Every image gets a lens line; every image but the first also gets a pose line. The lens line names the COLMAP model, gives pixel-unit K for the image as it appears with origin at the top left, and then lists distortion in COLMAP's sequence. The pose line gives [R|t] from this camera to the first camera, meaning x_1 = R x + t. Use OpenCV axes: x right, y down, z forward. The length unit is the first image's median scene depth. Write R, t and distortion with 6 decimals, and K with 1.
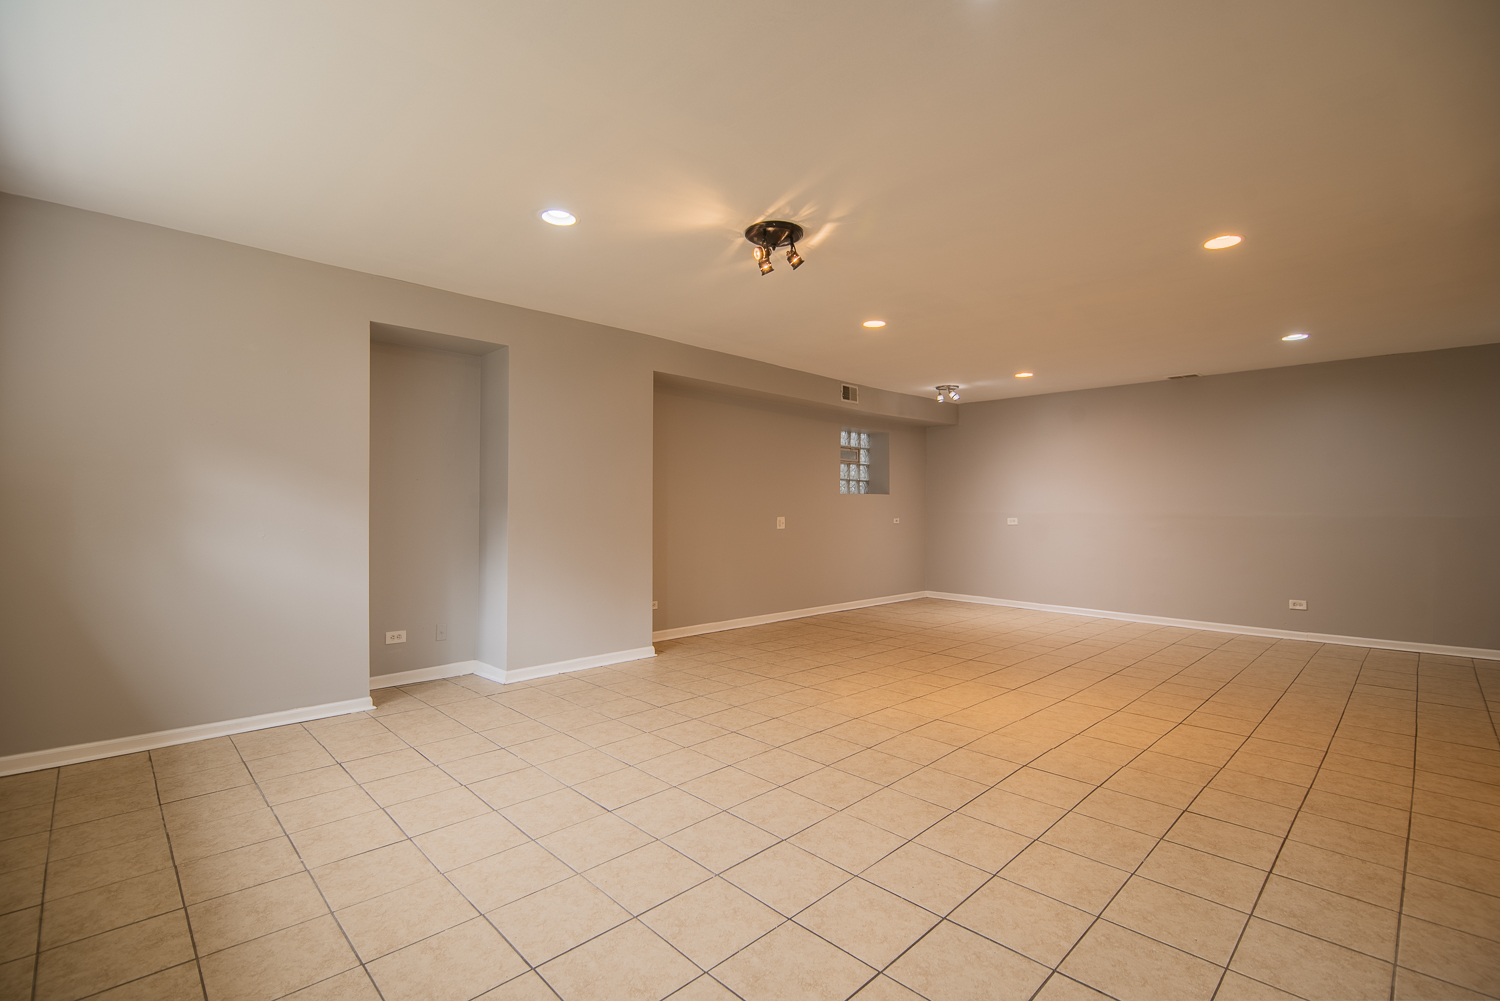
lens RADIAL K [[671.8, 0, 753.8], [0, 671.8, 503.0], [0, 0, 1]] dist [-0.009336, -0.000439]
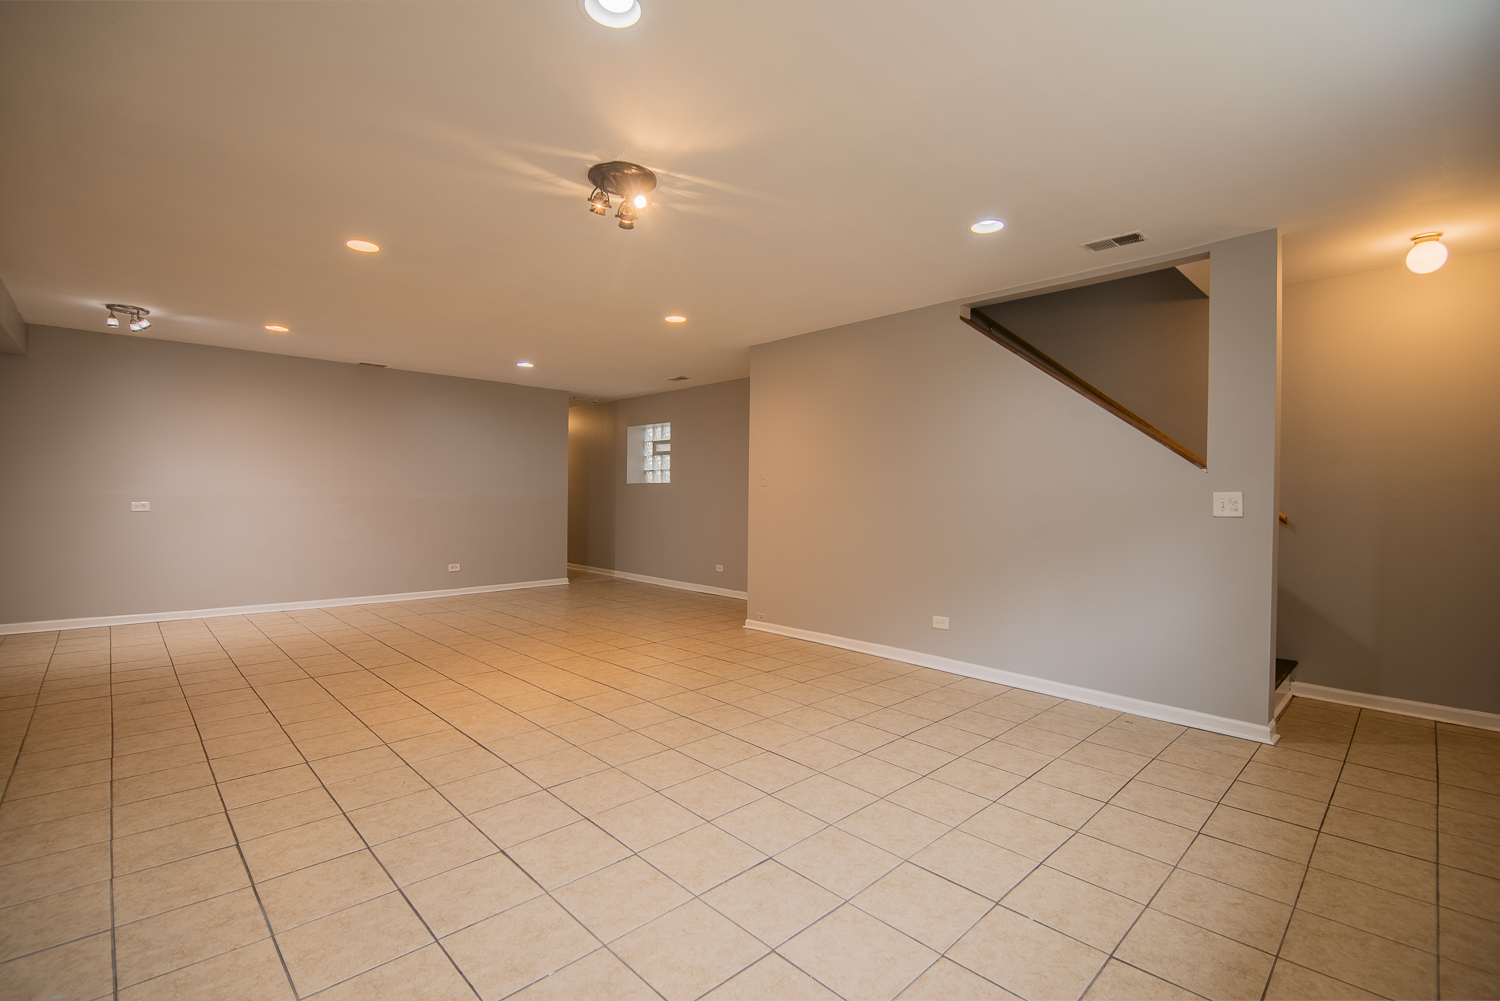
lens RADIAL K [[671.8, 0, 753.6], [0, 671.8, 499.5], [0, 0, 1]] dist [-0.009336, -0.000439]
pose [[0.002497, -0.012662, 0.999917, -0.822683], [-0.015826, 0.999794, 0.012700, -0.000695], [-0.999872, -0.015856, 0.002296, 0.802649]]
